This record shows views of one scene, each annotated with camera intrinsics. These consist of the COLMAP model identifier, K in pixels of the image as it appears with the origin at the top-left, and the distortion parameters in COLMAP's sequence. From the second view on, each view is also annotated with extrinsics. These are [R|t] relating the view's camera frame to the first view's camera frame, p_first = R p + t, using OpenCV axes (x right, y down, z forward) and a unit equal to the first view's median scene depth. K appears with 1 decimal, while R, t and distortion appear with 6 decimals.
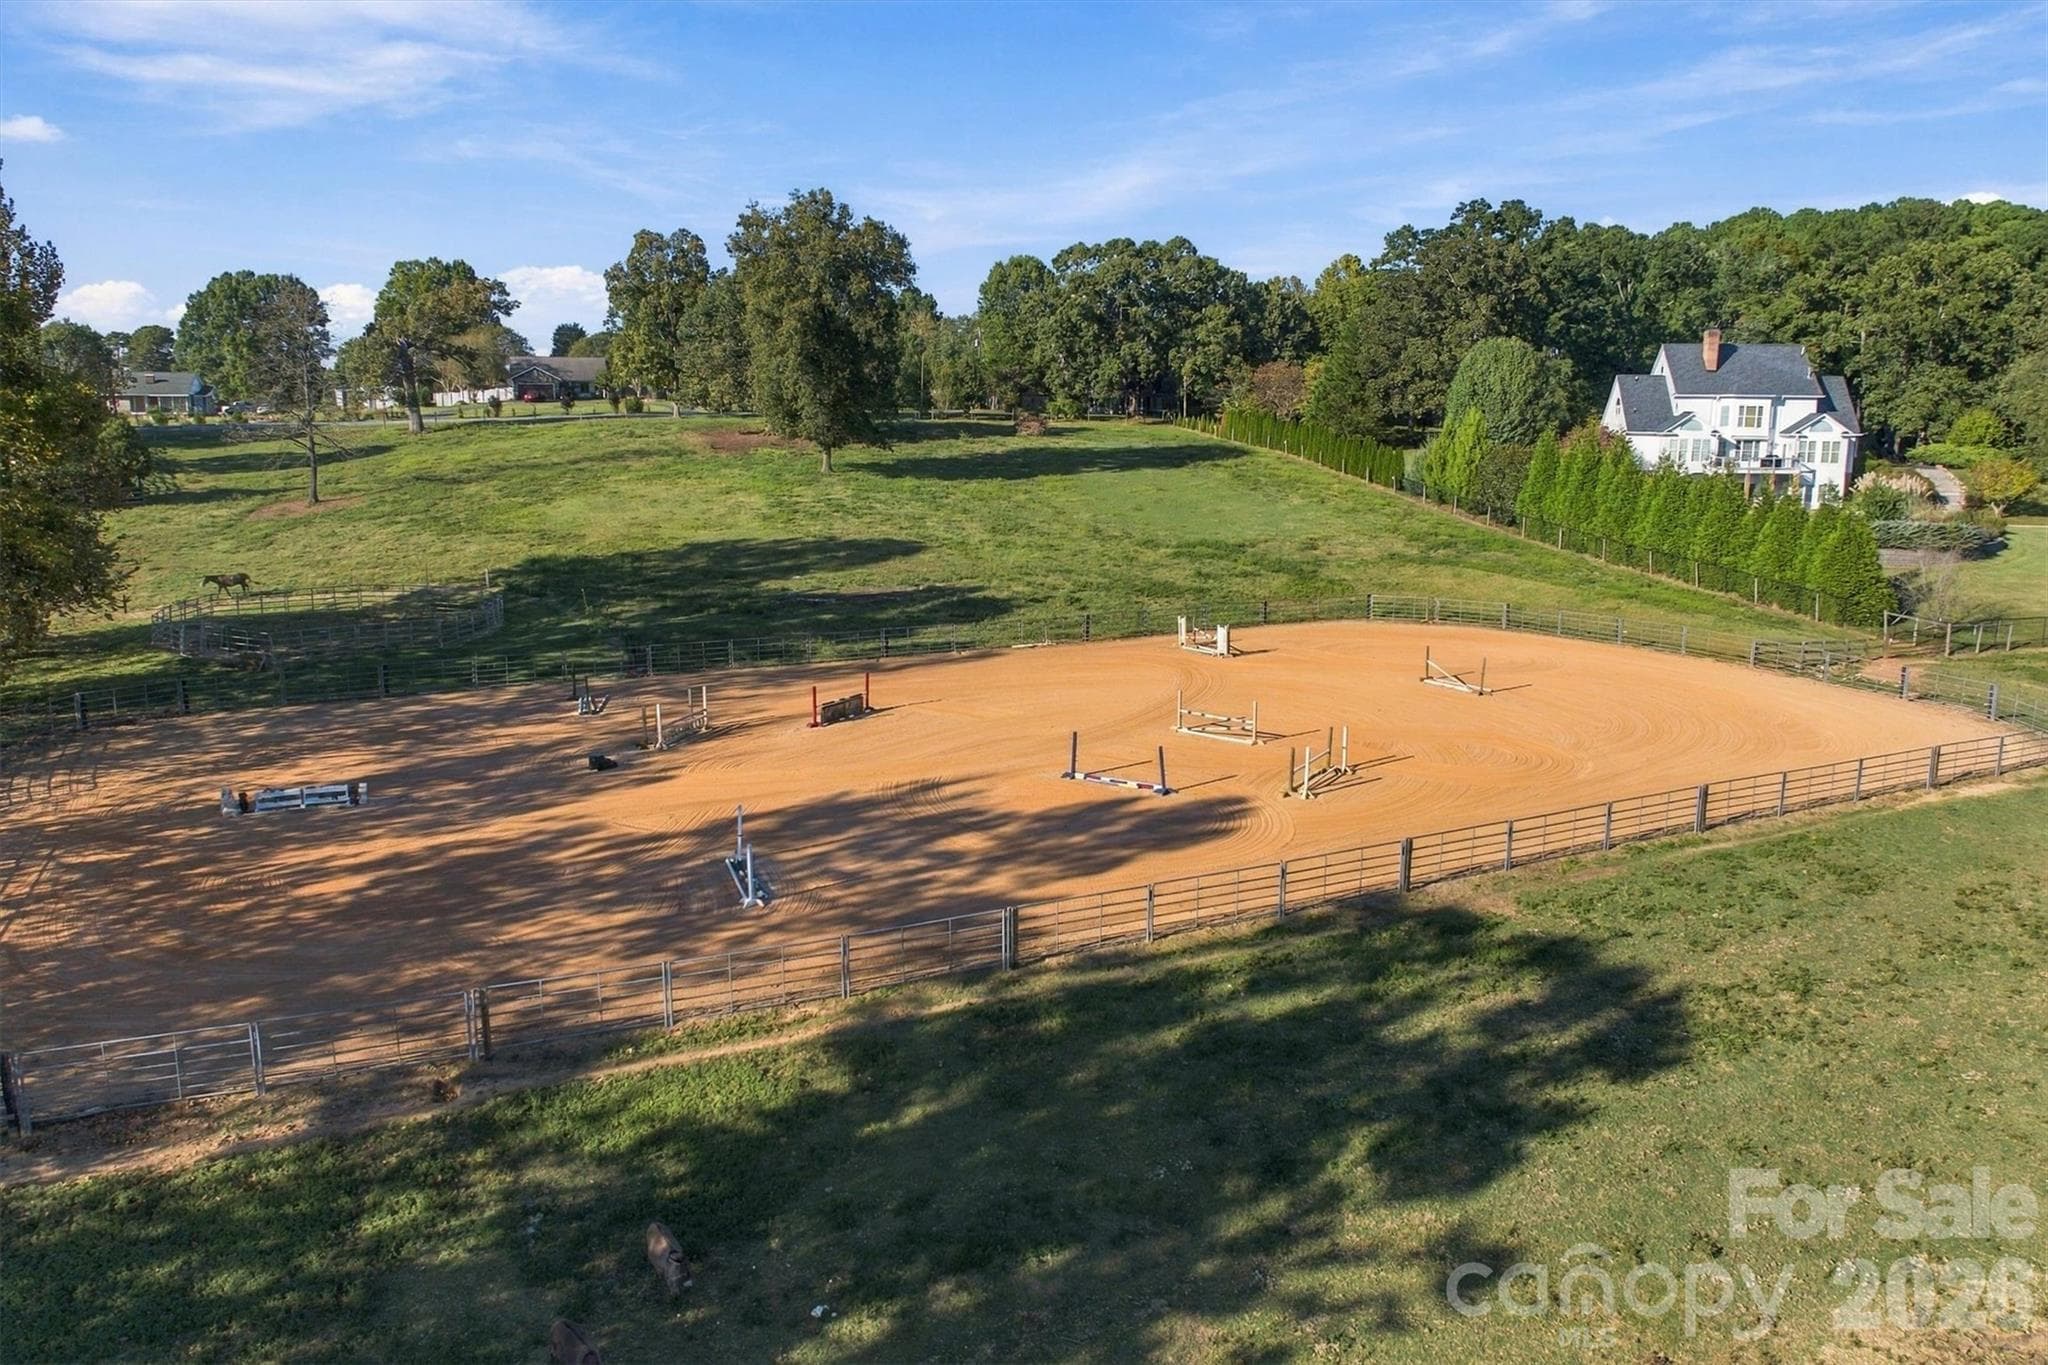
lens RADIAL K [[1434.6, 0, 1024.0], [0, 1434.6, 682.5], [0, 0, 1]] dist [-0.038913, 0.004046]
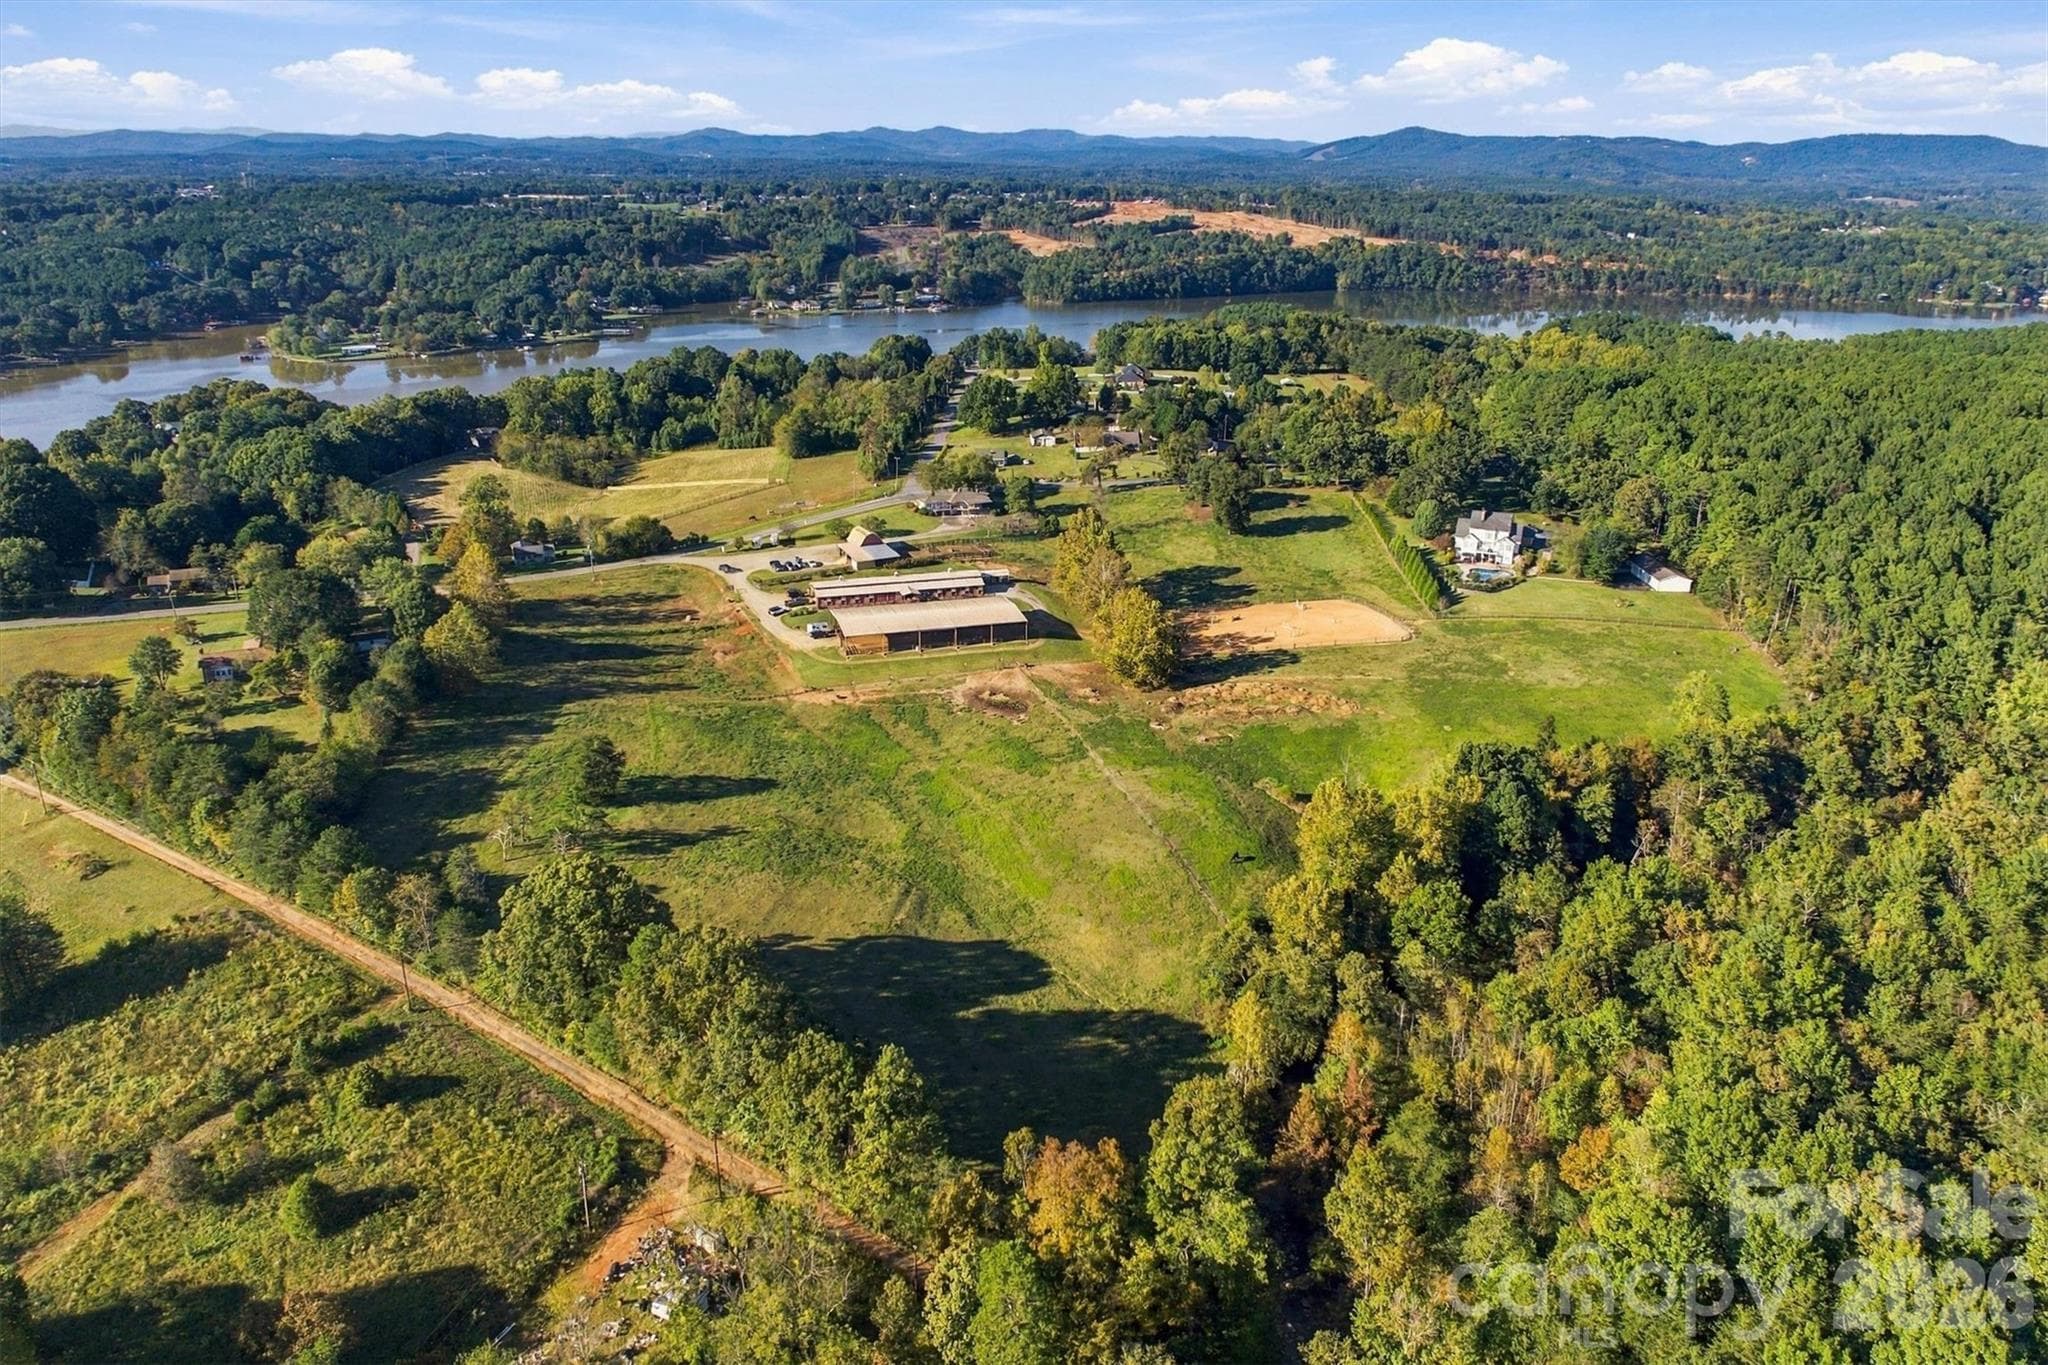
lens RADIAL K [[1434.6, 0, 1024.0], [0, 1434.6, 682.5], [0, 0, 1]] dist [-0.038913, 0.004046]
pose [[0.967126, 0.090366, -0.237701, 0.361375], [-0.050170, 0.984163, 0.170020, -0.495113], [0.249300, -0.152505, 0.956343, -3.636490]]
